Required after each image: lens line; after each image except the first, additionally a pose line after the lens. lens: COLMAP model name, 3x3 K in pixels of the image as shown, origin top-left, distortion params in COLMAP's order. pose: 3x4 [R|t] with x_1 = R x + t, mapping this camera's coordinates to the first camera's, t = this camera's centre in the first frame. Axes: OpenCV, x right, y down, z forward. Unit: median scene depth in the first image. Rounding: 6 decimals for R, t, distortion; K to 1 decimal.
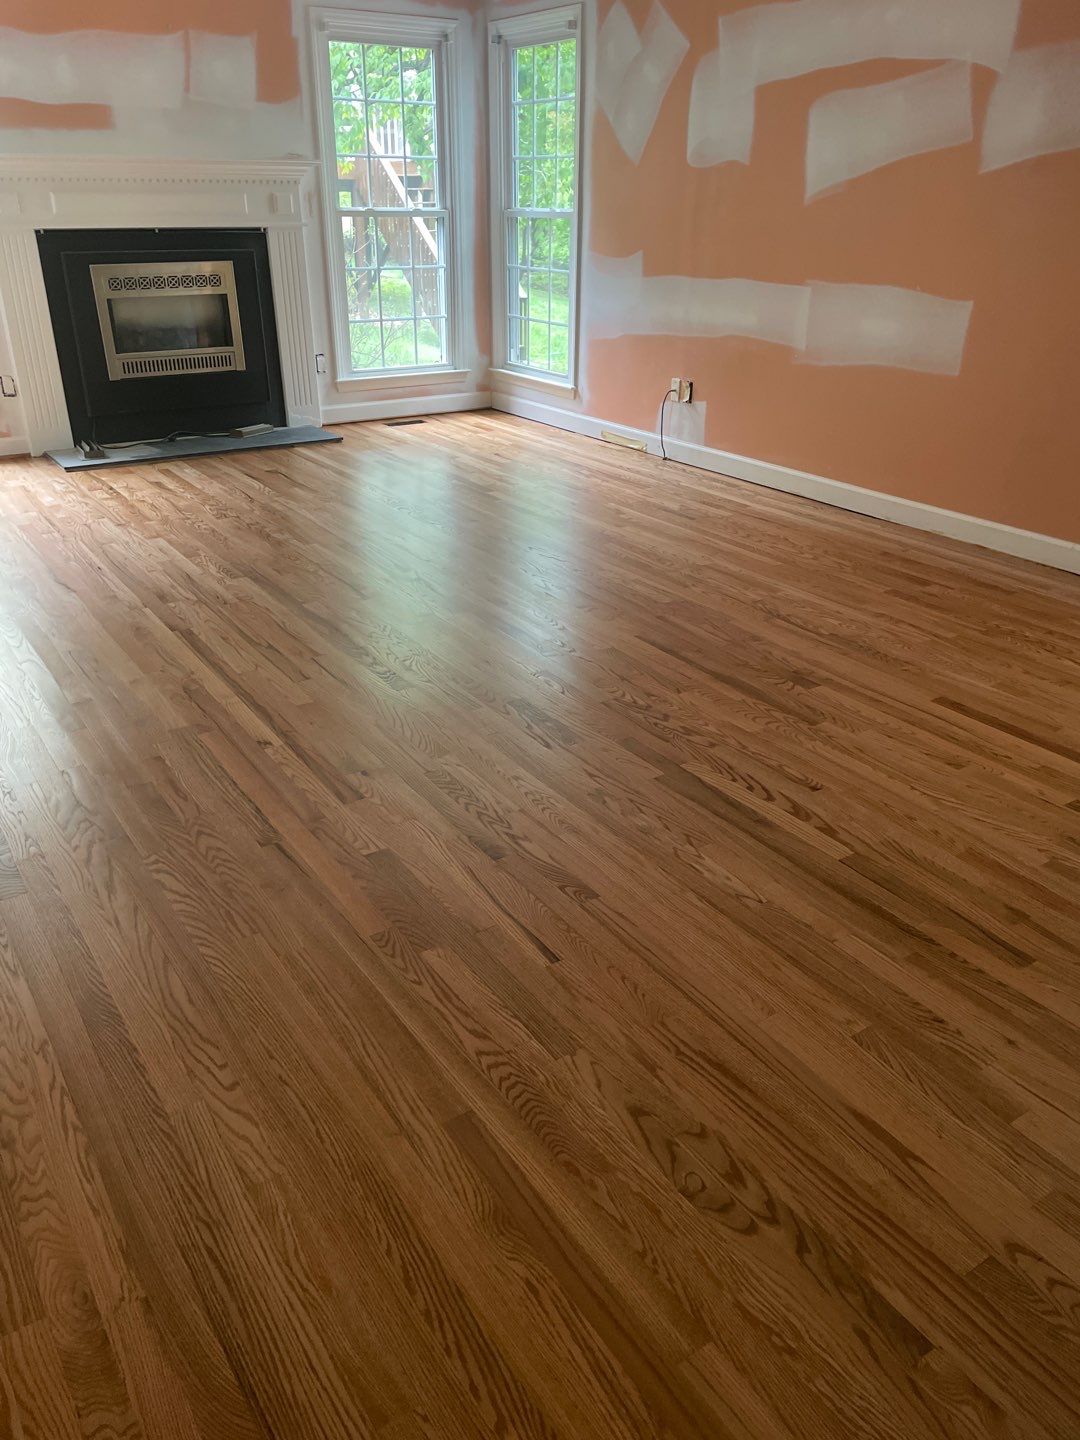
lens RADIAL K [[1081.1, 0, 539.1], [0, 1081.1, 714.5], [0, 0, 1]] dist [0.101930, -0.124609]
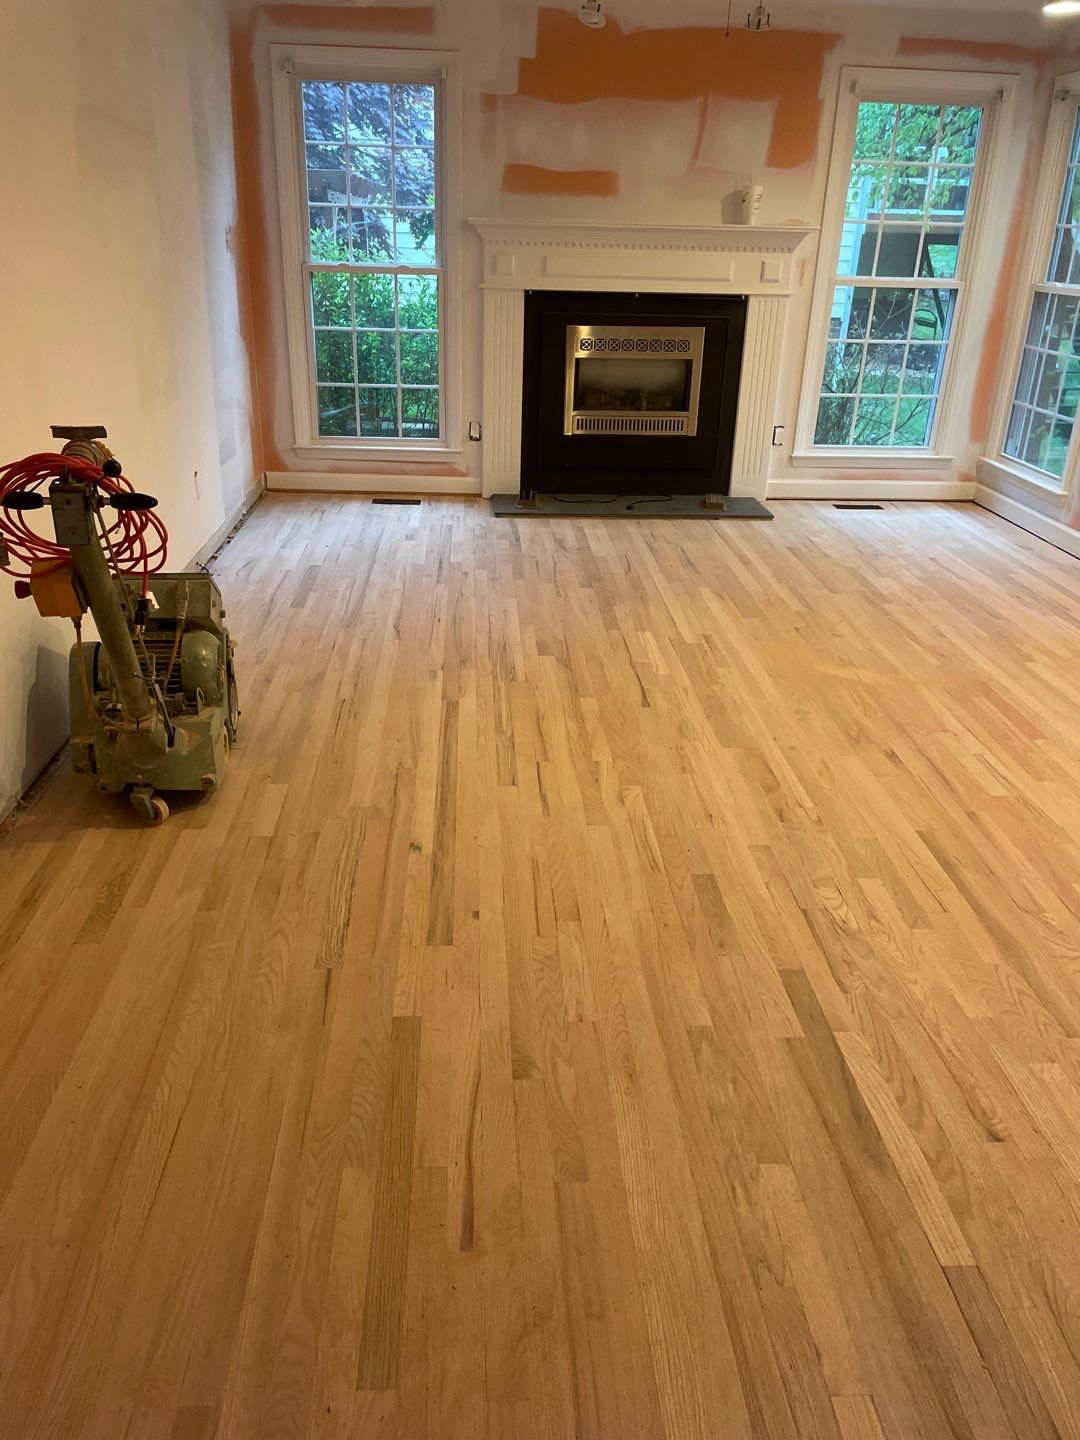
lens RADIAL K [[1088.9, 0, 536.9], [0, 1088.9, 715.2], [0, 0, 1]] dist [0.099165, -0.123634]
pose [[0.861395, 0.223772, -0.455987, 0.222723], [-0.240160, 0.970471, 0.022569, -0.119735], [0.447573, 0.090069, 0.889700, 0.172047]]
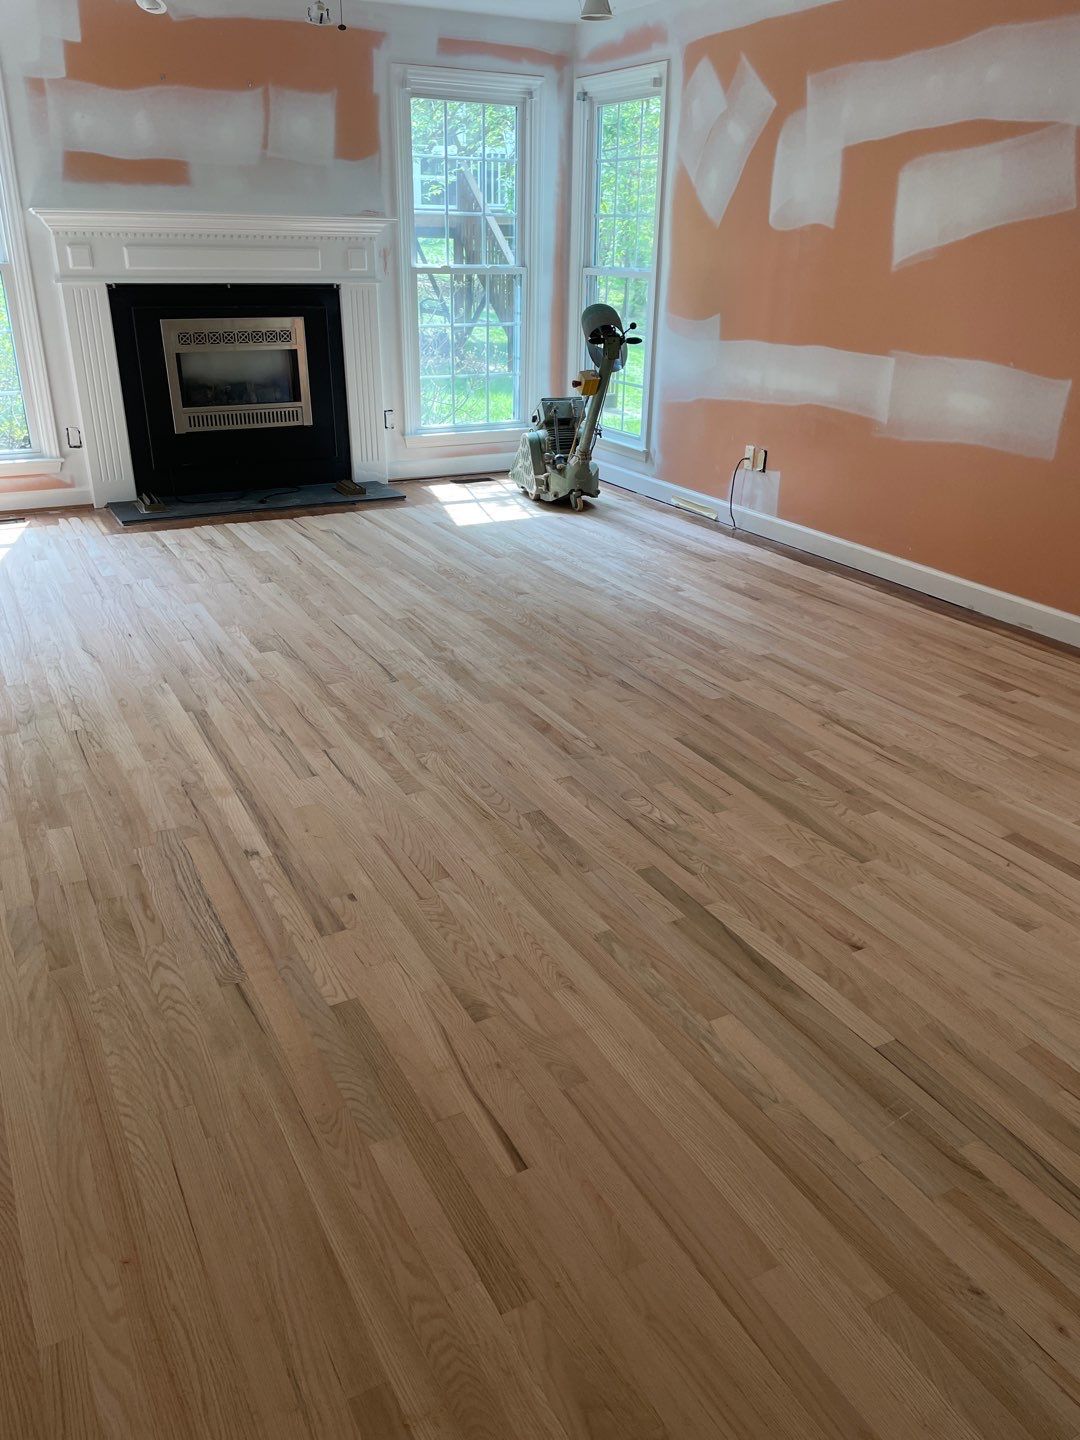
lens RADIAL K [[1083.1, 0, 542.6], [0, 1083.1, 712.8], [0, 0, 1]] dist [0.102011, -0.124821]
pose [[0.995977, 0.044623, -0.077711, 0.053375], [-0.047229, 0.998371, -0.032024, -0.067009], [0.076156, 0.035565, 0.996461, 0.084619]]
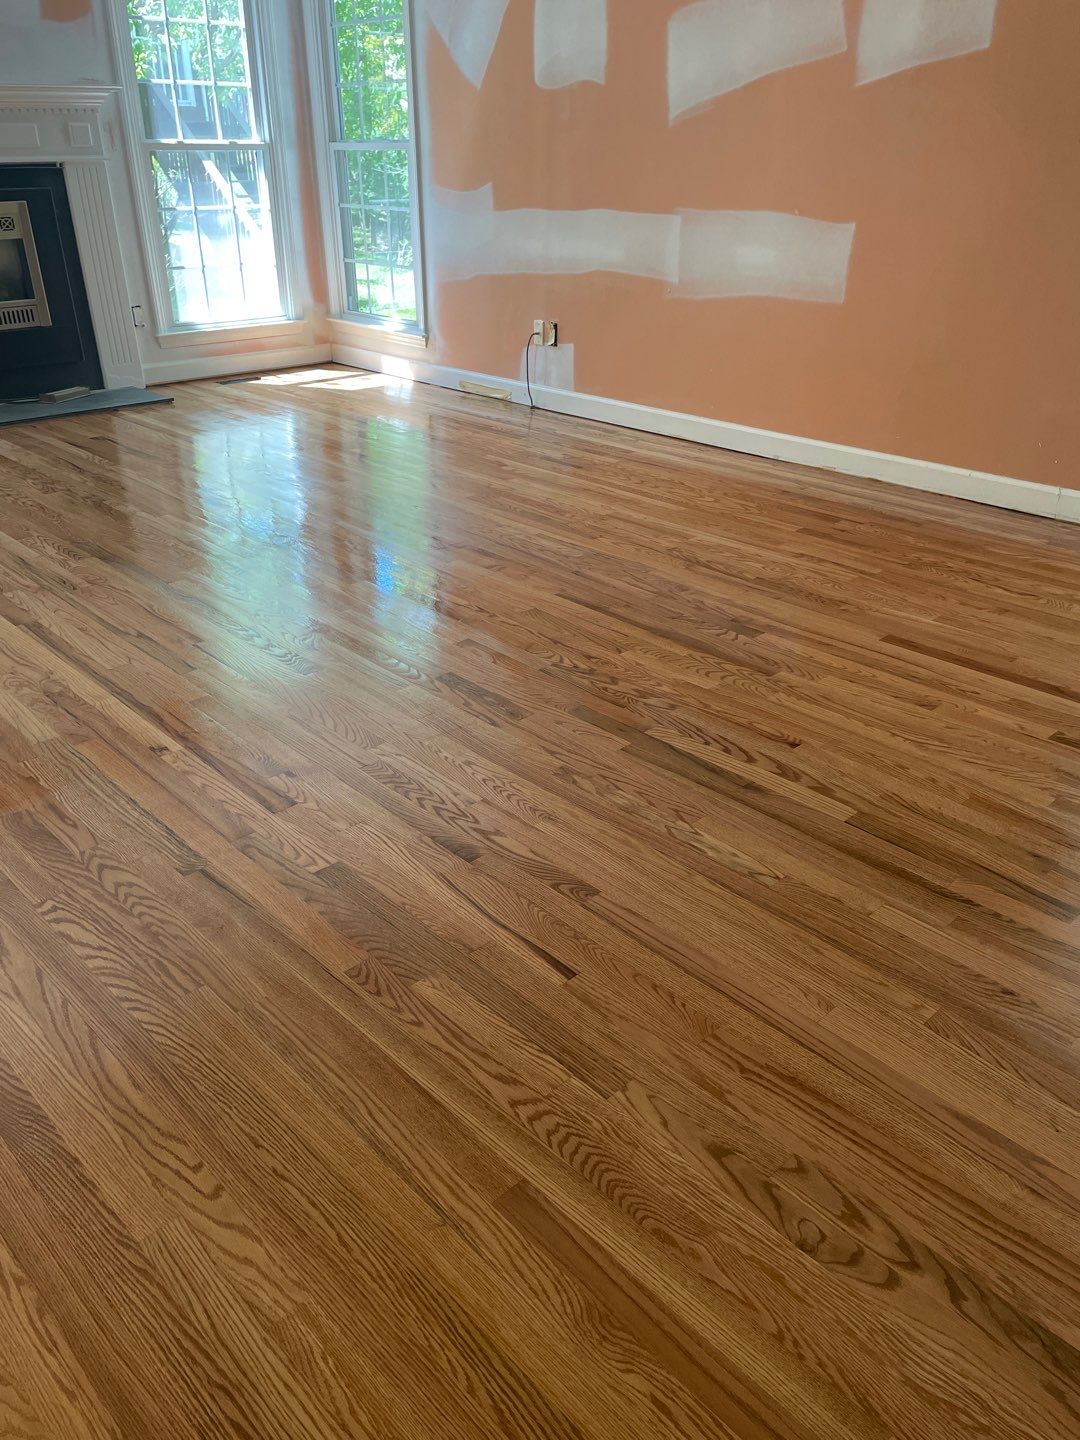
lens RADIAL K [[1083.1, 0, 542.6], [0, 1083.1, 712.8], [0, 0, 1]] dist [0.102011, -0.124821]
pose [[0.984823, -0.085575, 0.150995, -0.077575], [0.081085, 0.996069, 0.035660, -0.007228], [-0.153453, -0.022875, 0.987891, 0.106566]]
